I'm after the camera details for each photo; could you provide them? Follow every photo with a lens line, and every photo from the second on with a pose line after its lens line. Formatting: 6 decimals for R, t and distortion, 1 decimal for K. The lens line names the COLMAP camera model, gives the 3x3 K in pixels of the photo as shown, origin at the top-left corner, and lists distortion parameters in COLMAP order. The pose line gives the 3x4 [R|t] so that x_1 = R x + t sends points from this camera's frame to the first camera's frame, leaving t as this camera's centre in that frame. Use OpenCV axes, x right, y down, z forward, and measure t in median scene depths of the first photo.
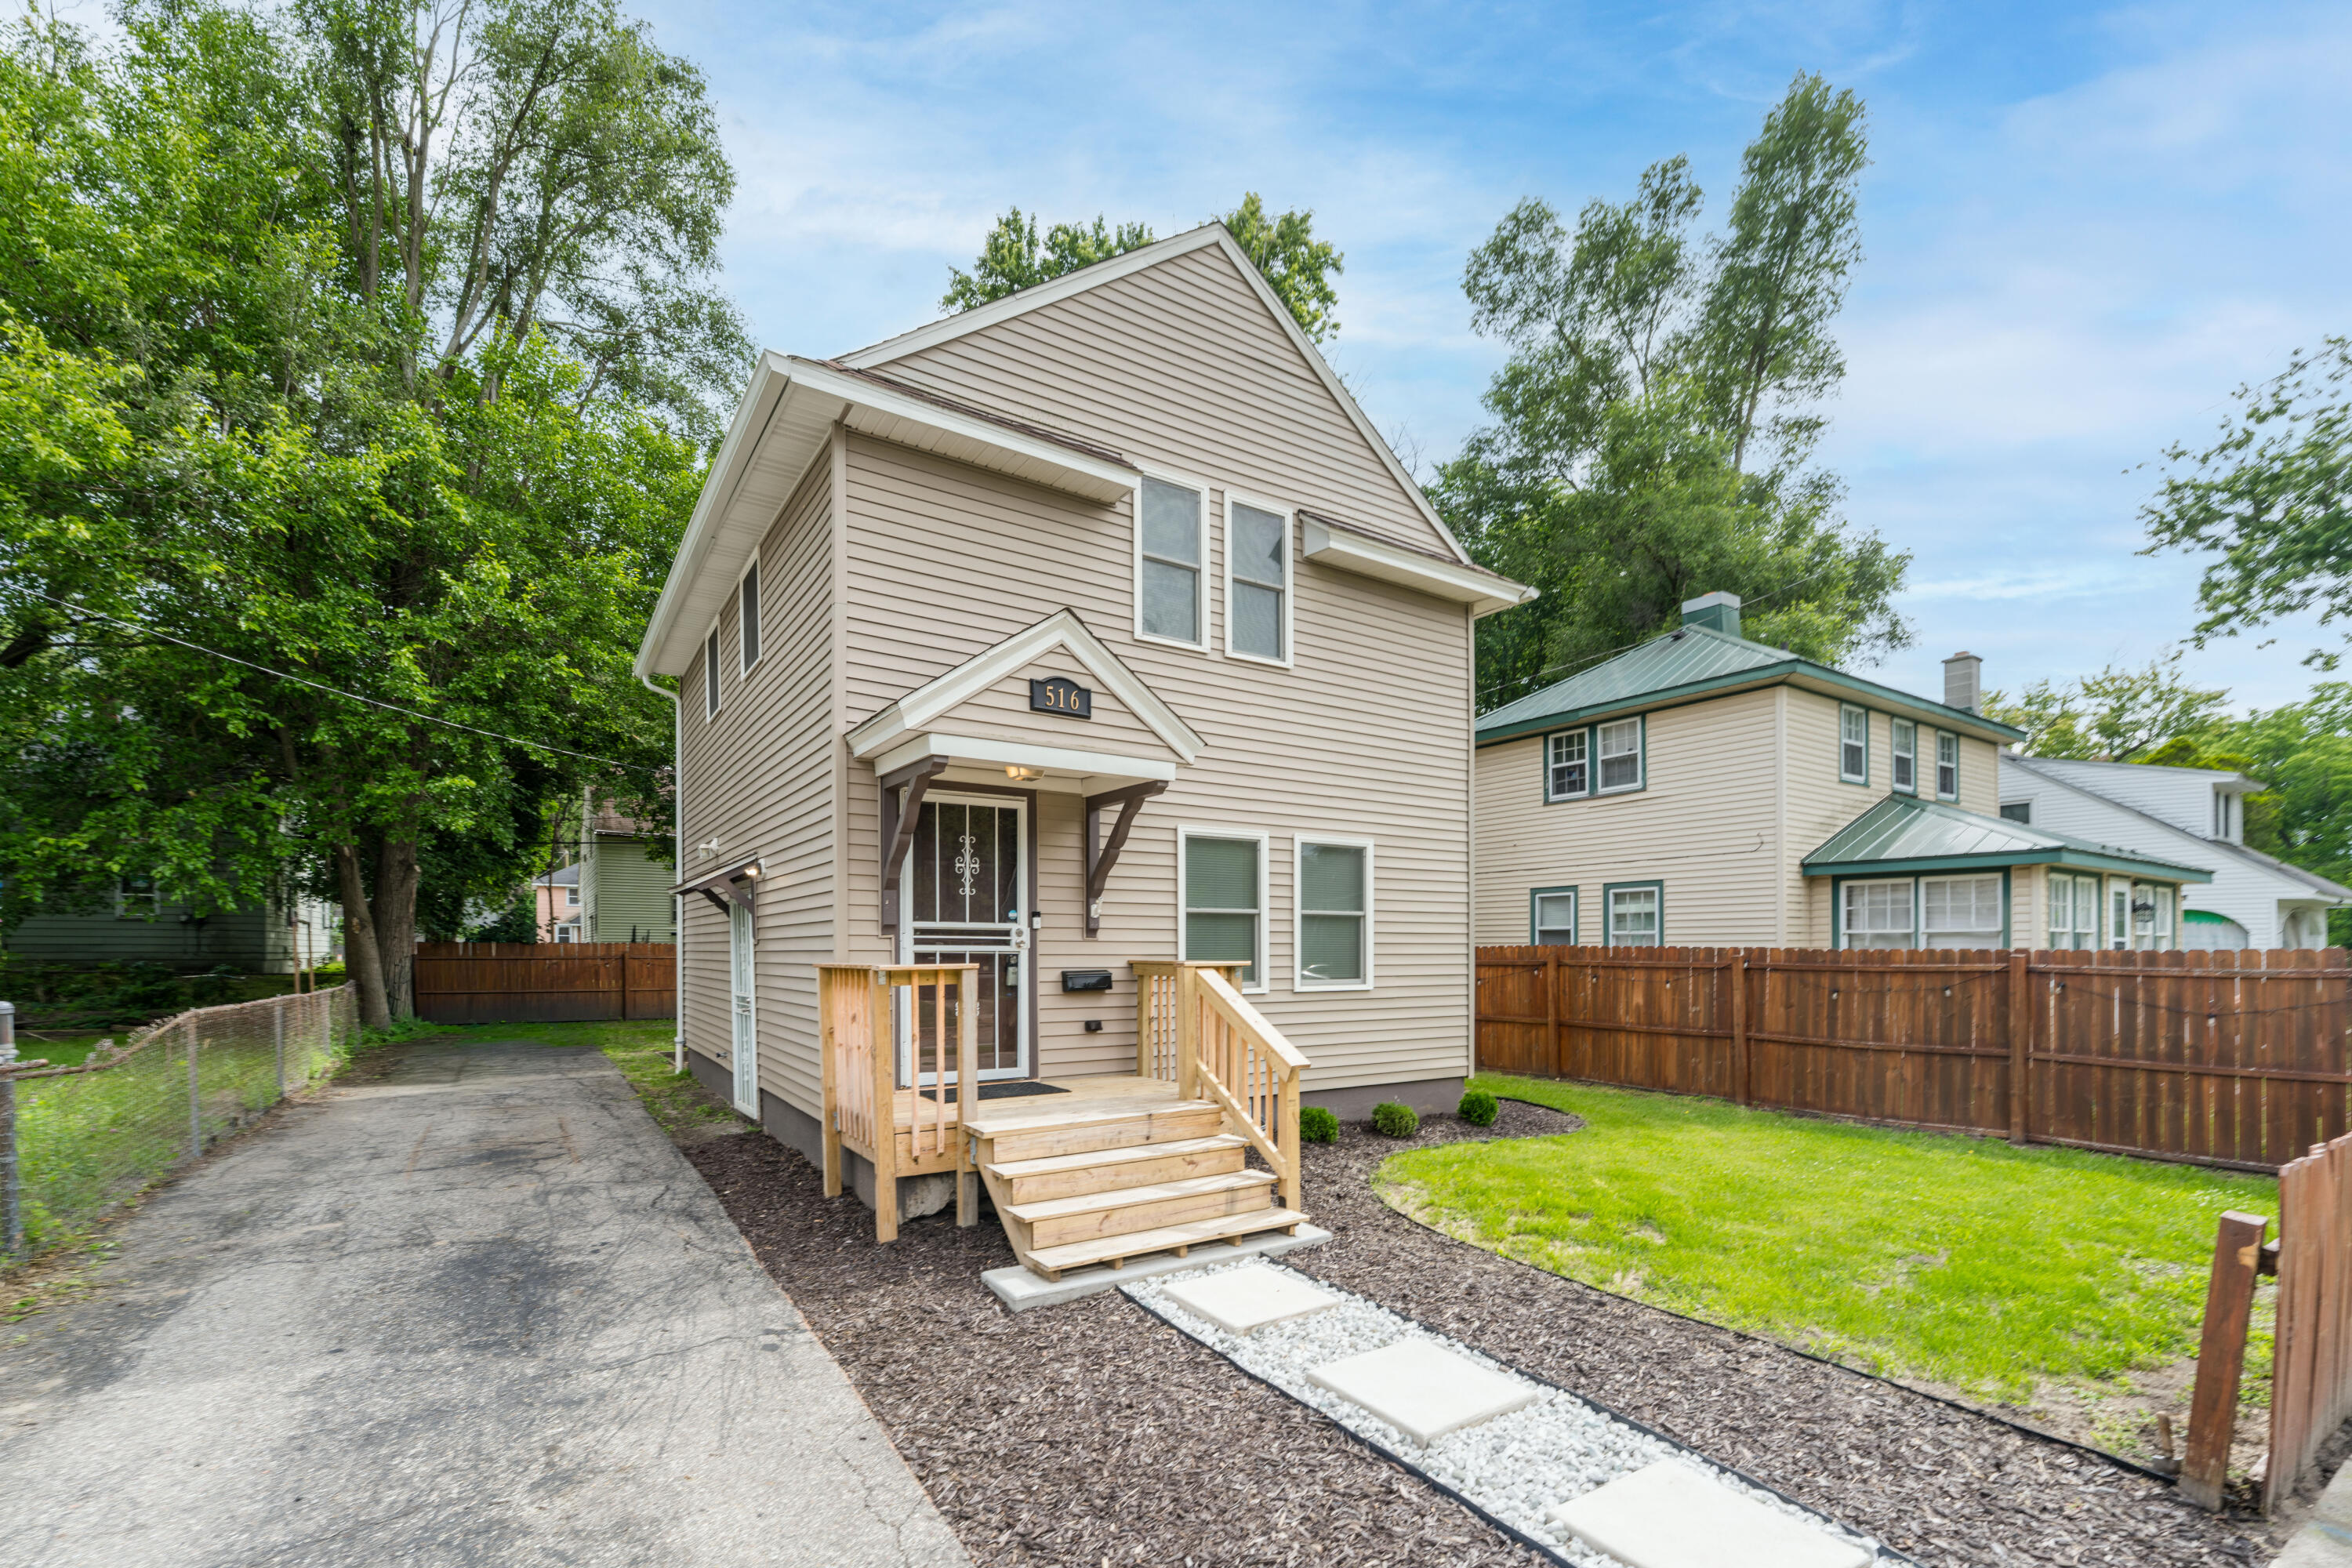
lens RADIAL K [[1010.7, 0, 1170.8], [0, 1010.7, 904.9], [0, 0, 1]] dist [-0.000049, -0.000114]
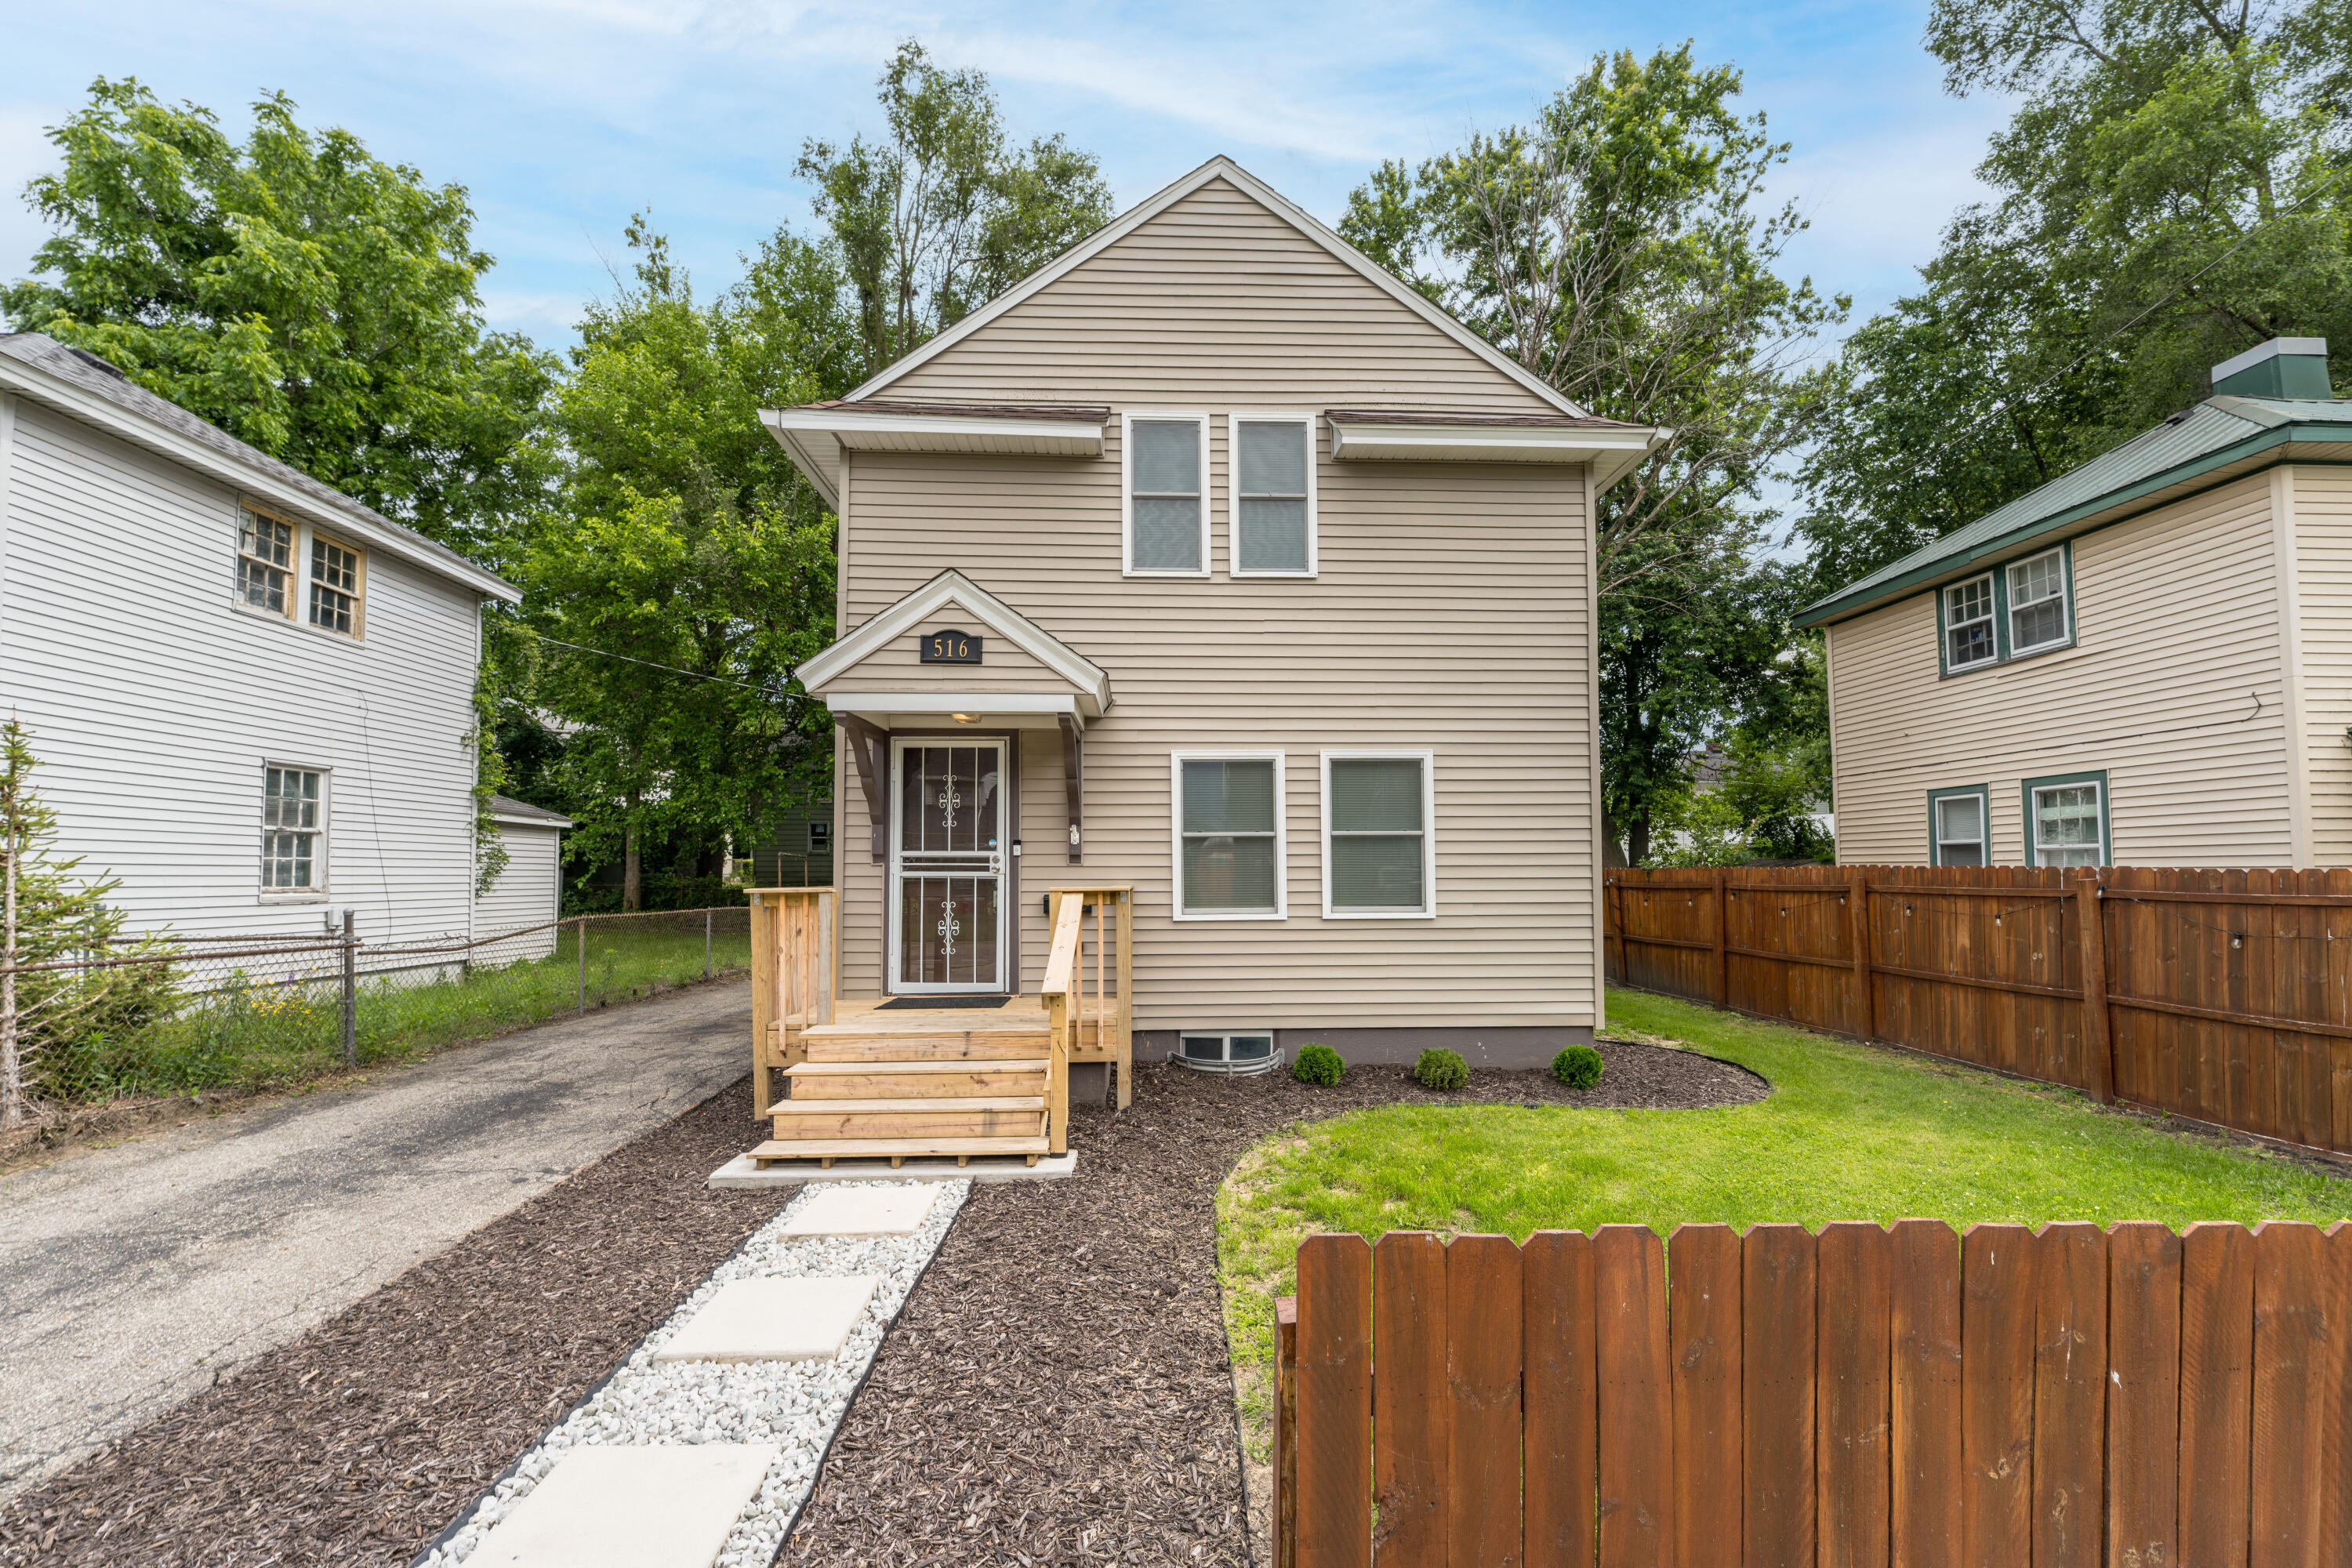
lens RADIAL K [[974.2, 0, 1176.0], [0, 974.2, 784.0], [0, 0, 1]] dist [-0.000967, -0.000229]
pose [[0.859547, -0.049554, -0.508649, 0.482531], [0.026409, 0.998265, -0.052627, 0.005489], [0.510374, 0.031802, 0.859364, 0.158014]]
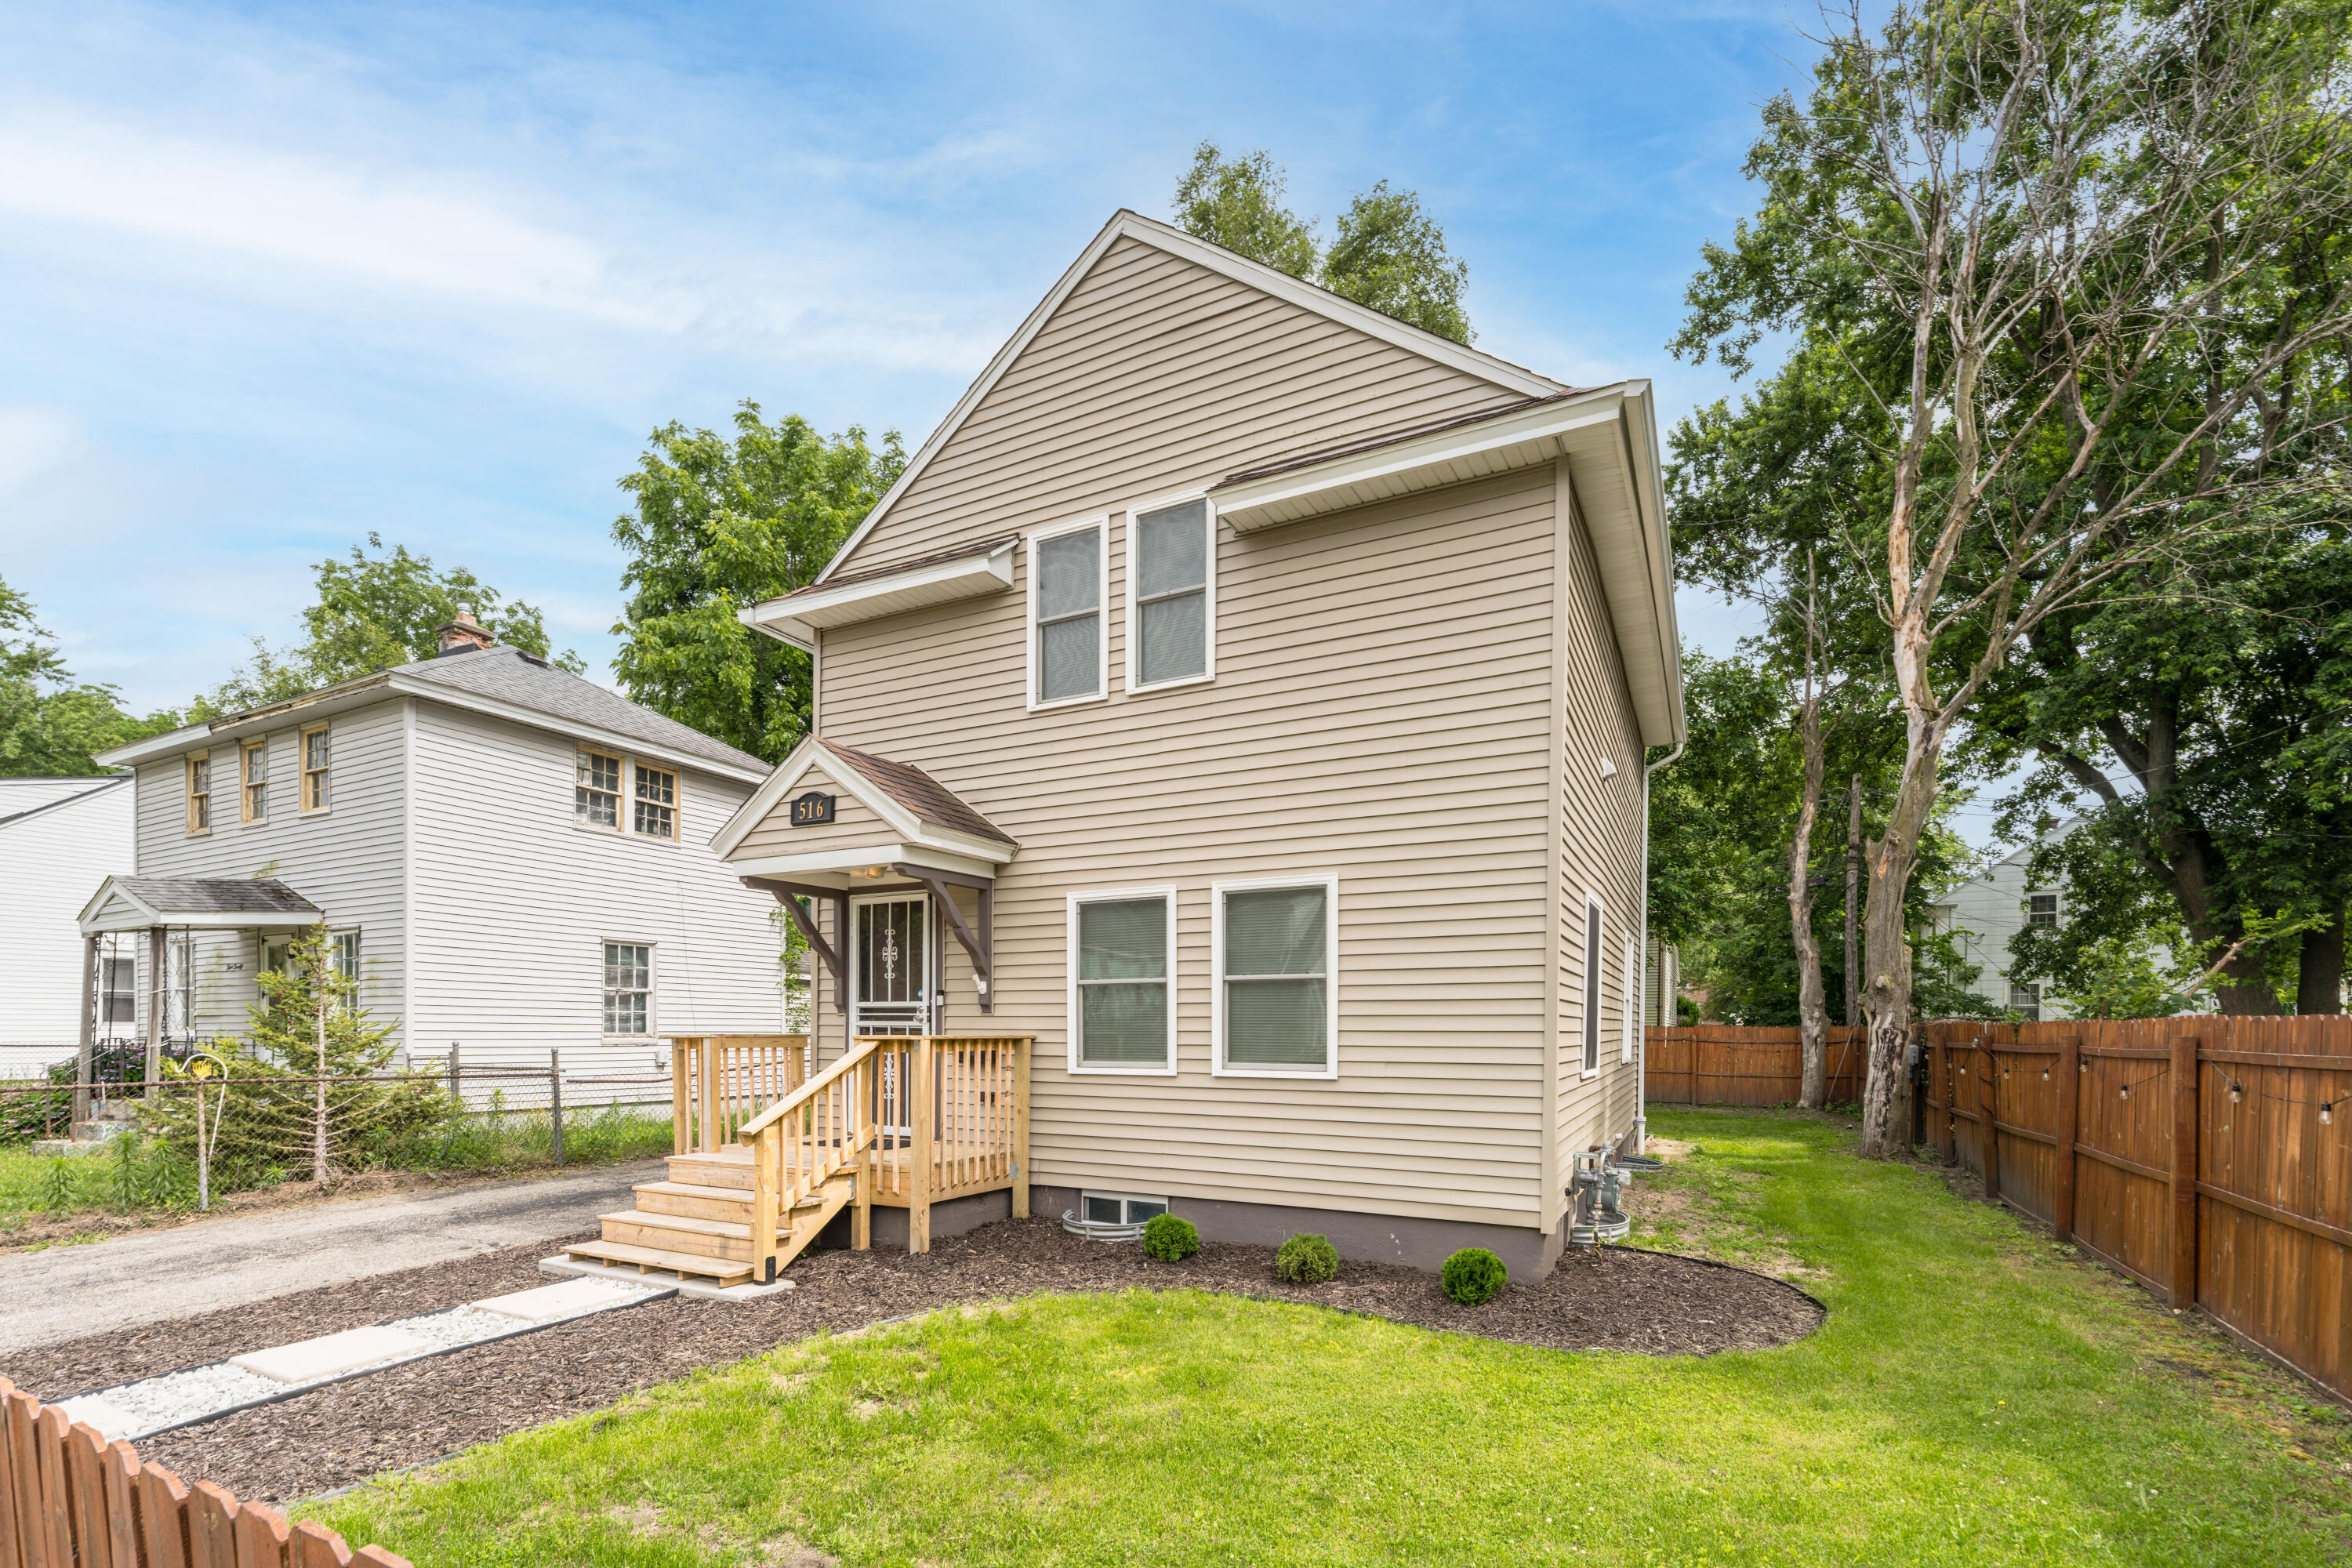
lens RADIAL K [[1047.7, 0, 1172.4], [0, 1047.7, 996.9], [0, 0, 1]] dist [-0.000247, -0.000102]
pose [[0.488829, -0.026201, -0.871986, 0.869370], [0.035680, 0.999313, -0.010025, 0.030209], [0.871650, -0.026212, 0.489428, 0.574379]]
